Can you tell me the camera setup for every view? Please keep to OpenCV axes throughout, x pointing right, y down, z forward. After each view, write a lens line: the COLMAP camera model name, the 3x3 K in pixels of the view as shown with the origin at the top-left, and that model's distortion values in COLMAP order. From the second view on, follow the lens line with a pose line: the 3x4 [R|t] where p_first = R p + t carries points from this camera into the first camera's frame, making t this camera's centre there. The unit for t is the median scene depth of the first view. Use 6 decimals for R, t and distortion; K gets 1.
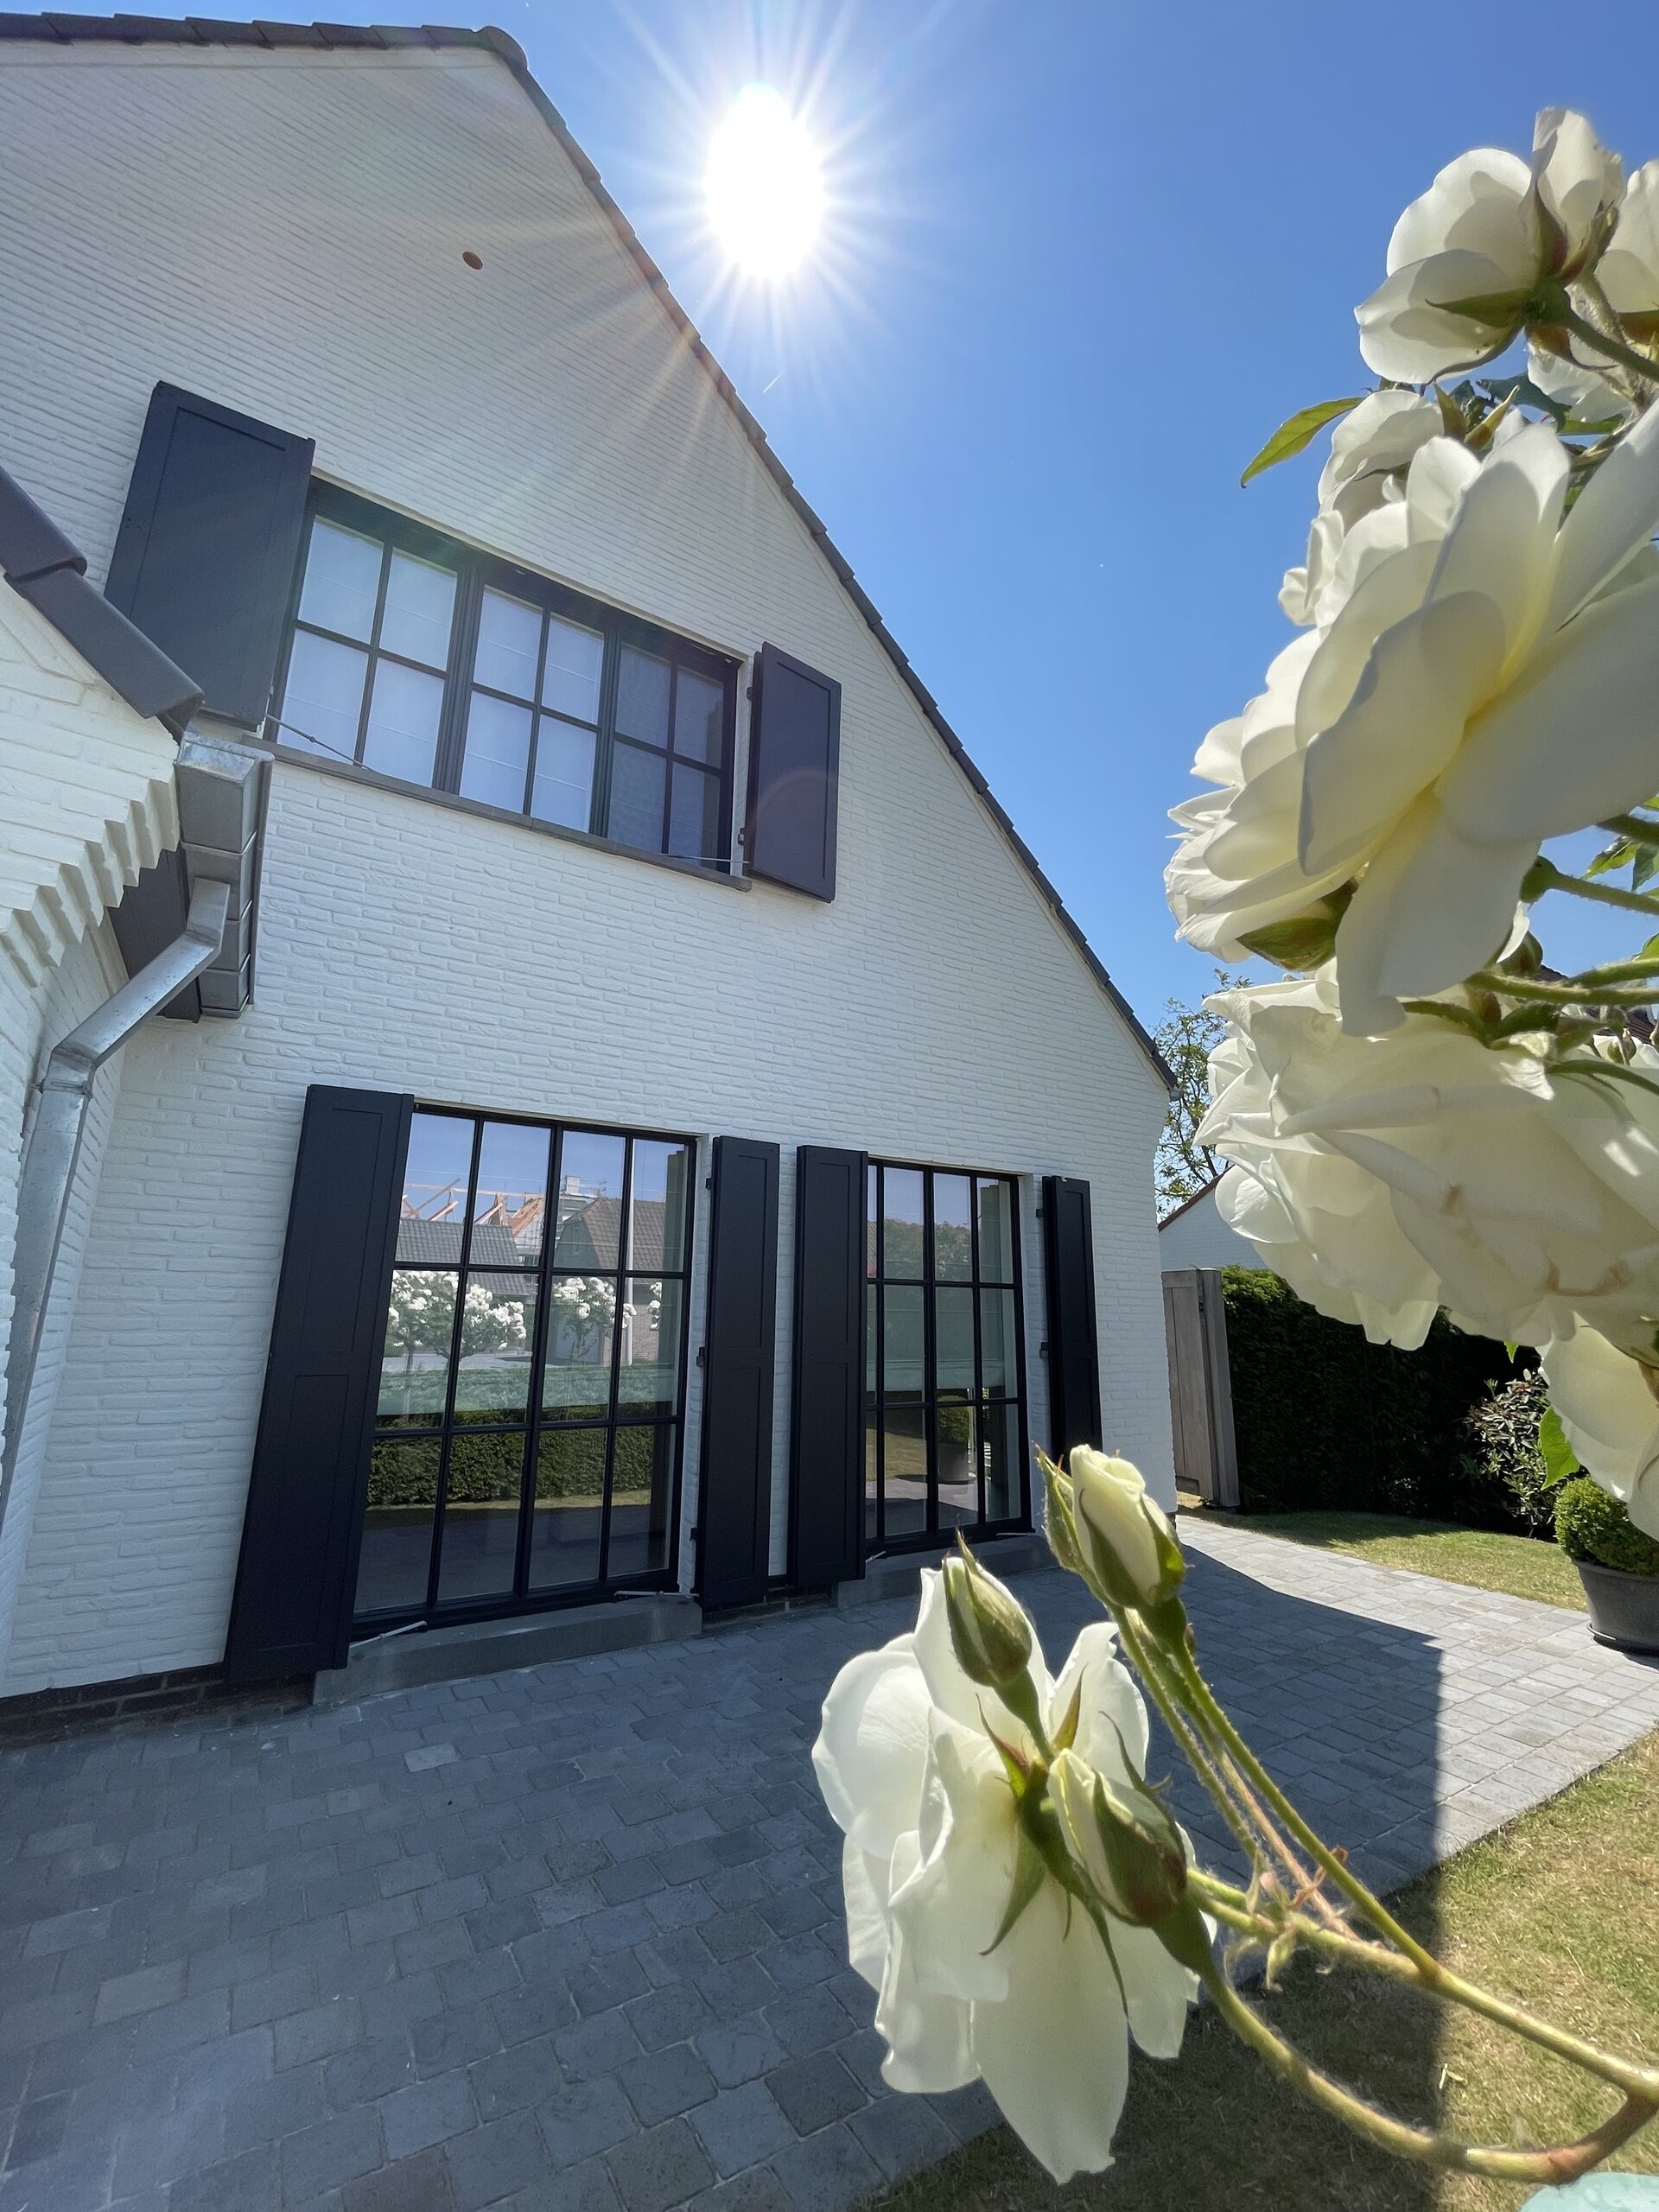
lens RADIAL K [[900.6, 0, 819.2], [0, 900.6, 1107.9], [0, 0, 1]] dist [-0.006664, 0.000149]
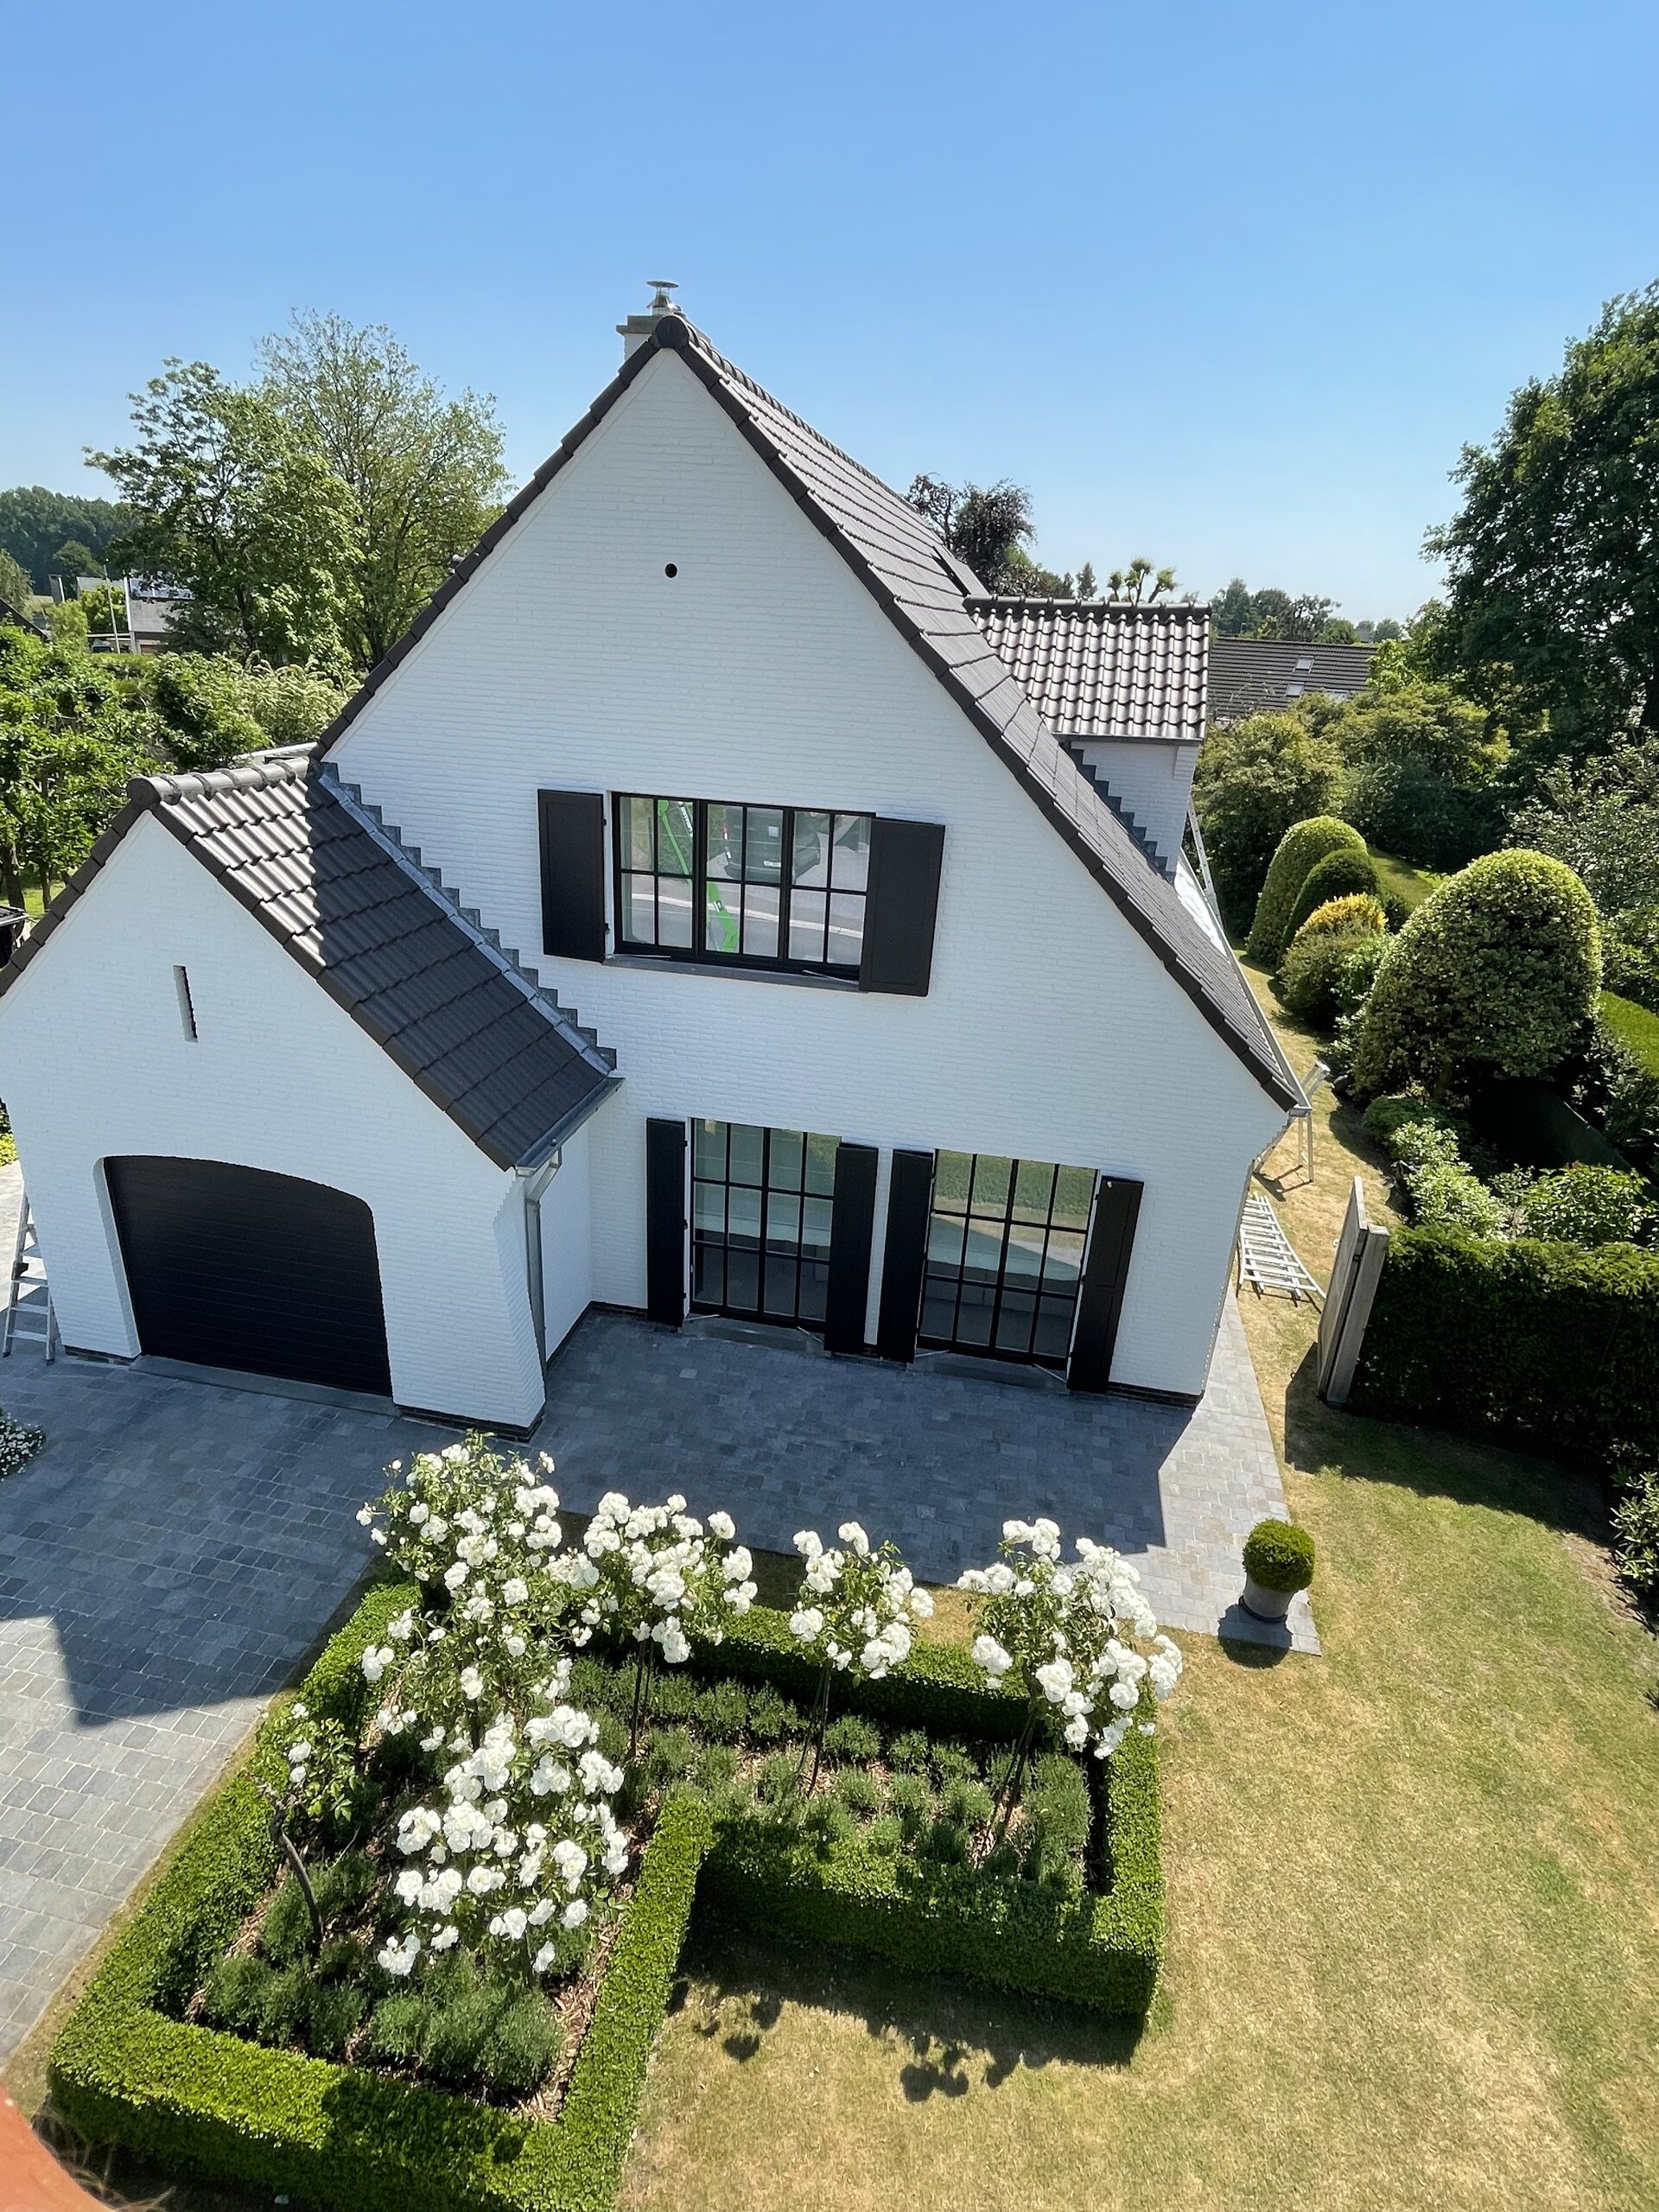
lens RADIAL K [[1167.3, 0, 830.9], [0, 1167.3, 1096.4], [0, 0, 1]] dist [-0.002722, 0.000478]
pose [[0.731166, 0.282104, -0.621139, 1.262915], [0.108120, 0.851068, 0.513803, -1.218870], [0.673577, -0.442833, 0.591771, -0.328601]]
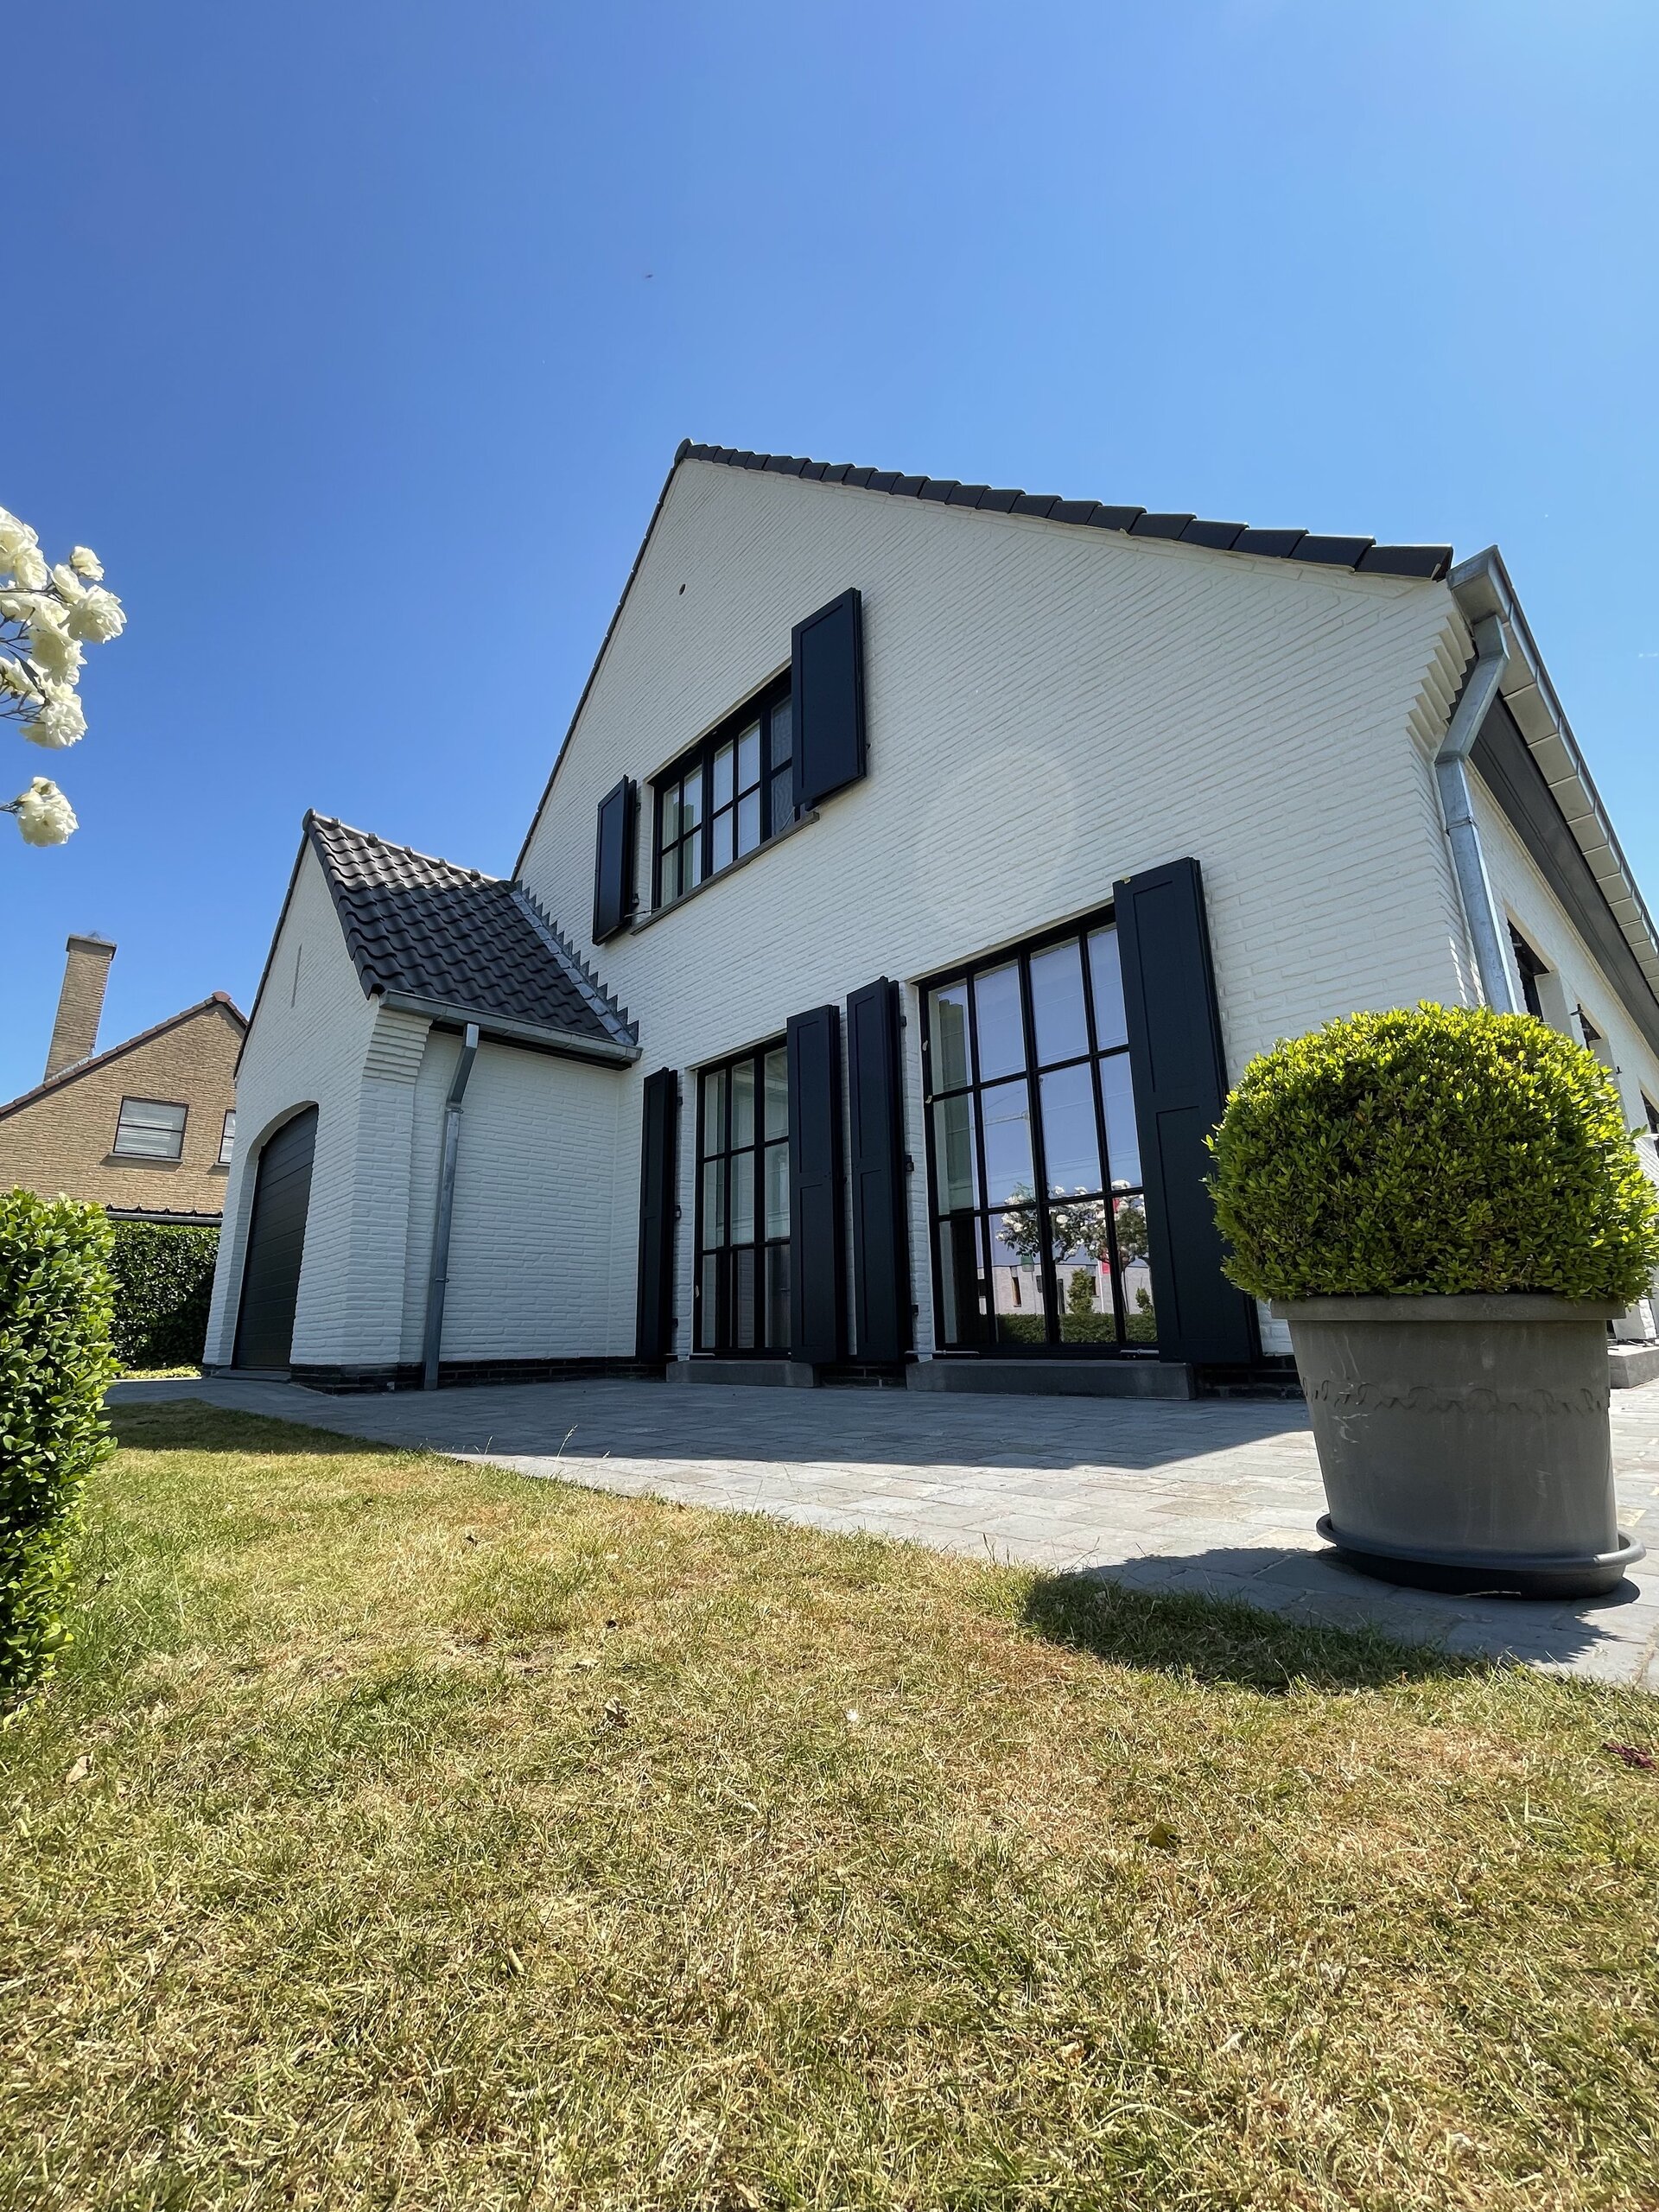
lens RADIAL K [[900.6, 0, 837.4], [0, 900.6, 1111.3], [0, 0, 1]] dist [-0.006664, 0.000149]
pose [[0.197269, -0.260217, -0.945183, 1.068642], [0.241859, 0.947246, -0.210307, 0.436216], [0.950047, -0.187114, 0.249799, 0.698766]]
